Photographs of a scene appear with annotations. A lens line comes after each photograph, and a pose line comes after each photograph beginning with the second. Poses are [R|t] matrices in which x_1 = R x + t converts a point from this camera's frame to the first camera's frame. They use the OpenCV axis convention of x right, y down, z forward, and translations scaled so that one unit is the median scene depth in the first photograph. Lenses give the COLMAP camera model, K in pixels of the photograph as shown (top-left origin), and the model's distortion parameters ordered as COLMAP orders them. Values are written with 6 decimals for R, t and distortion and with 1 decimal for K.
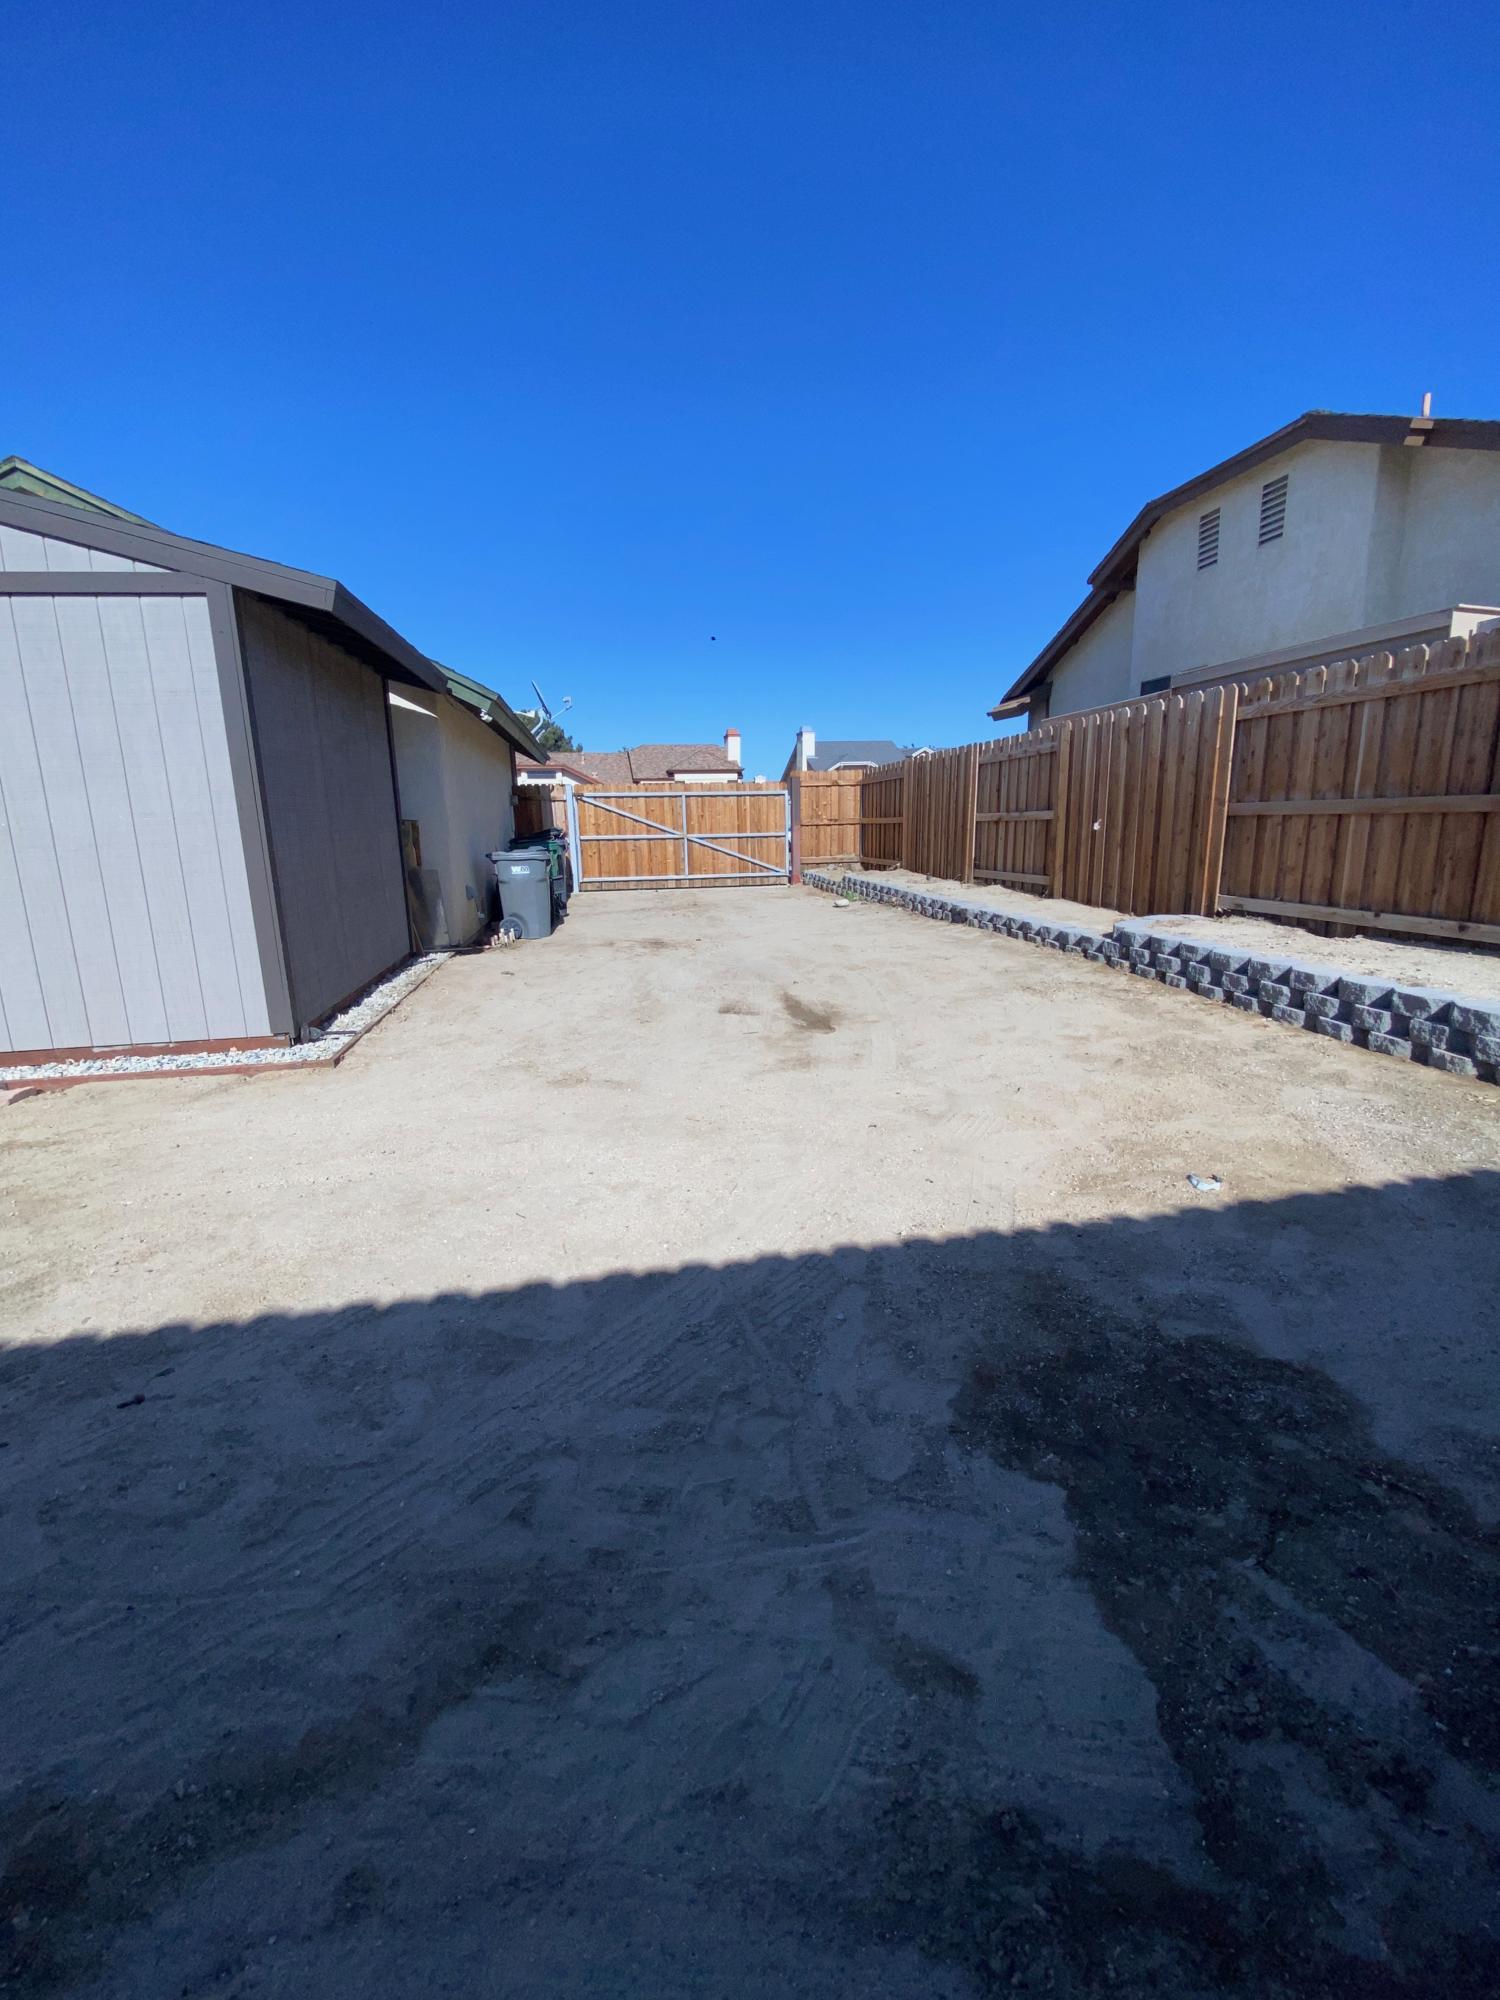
lens RADIAL K [[831.9, 0, 743.6], [0, 831.9, 999.4], [0, 0, 1]] dist [0.002084, -0.002257]
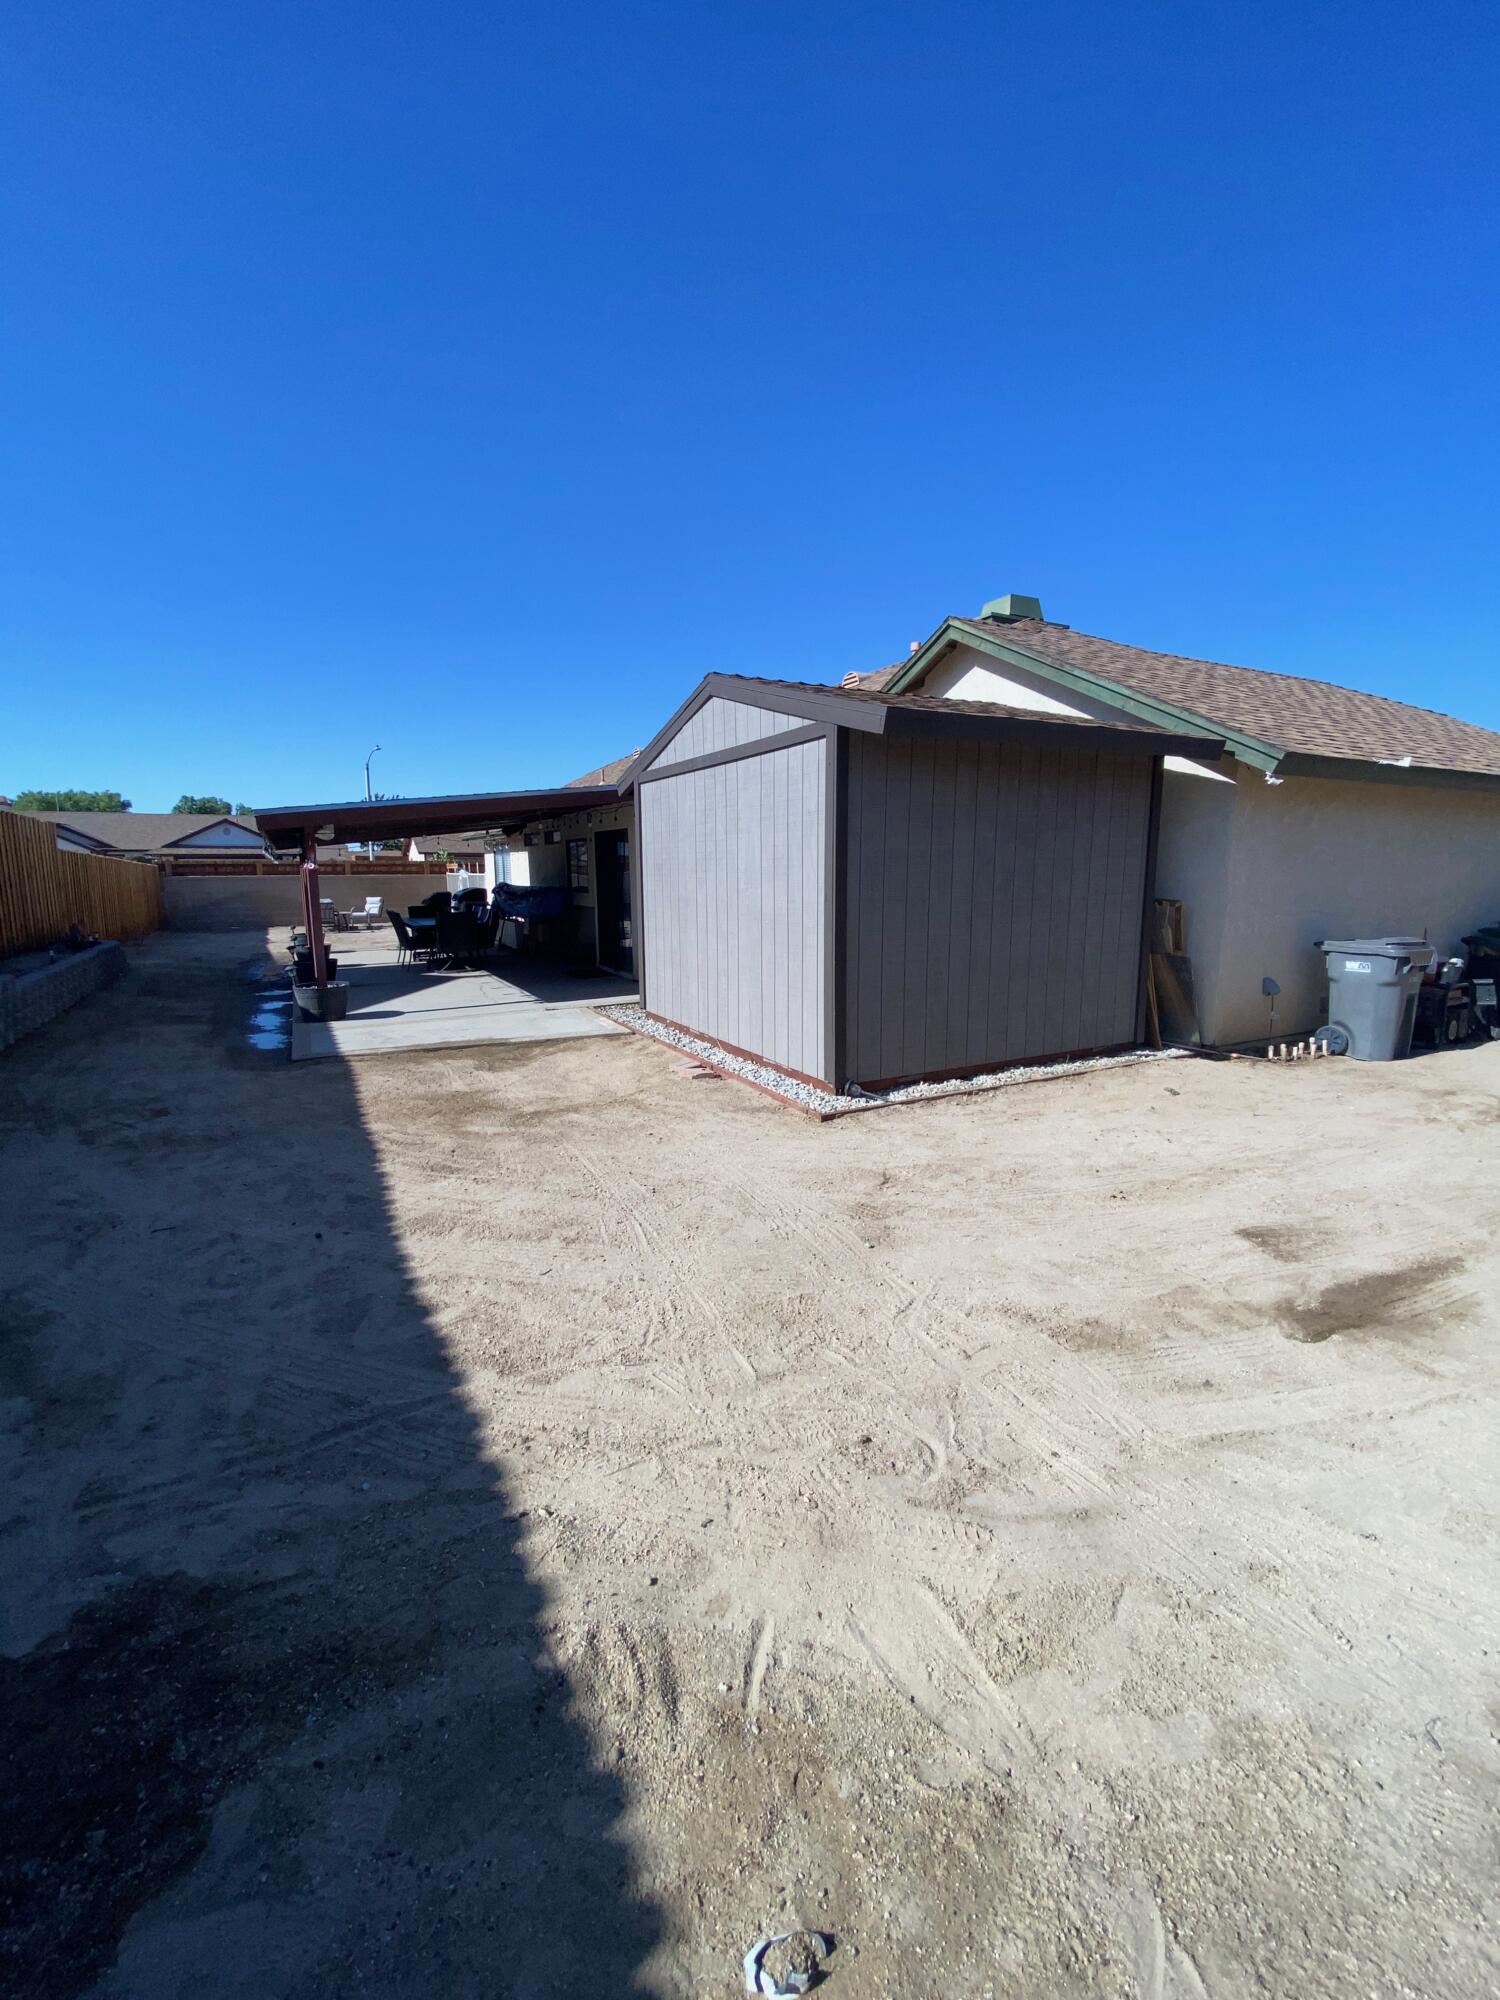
lens RADIAL K [[831.9, 0, 748.1], [0, 831.9, 988.2], [0, 0, 1]] dist [0.002084, -0.002257]
pose [[0.334973, 0.165647, -0.927553, 0.663259], [-0.211734, 0.972481, 0.097205, -0.242682], [0.918130, 0.163833, 0.360828, 0.570857]]
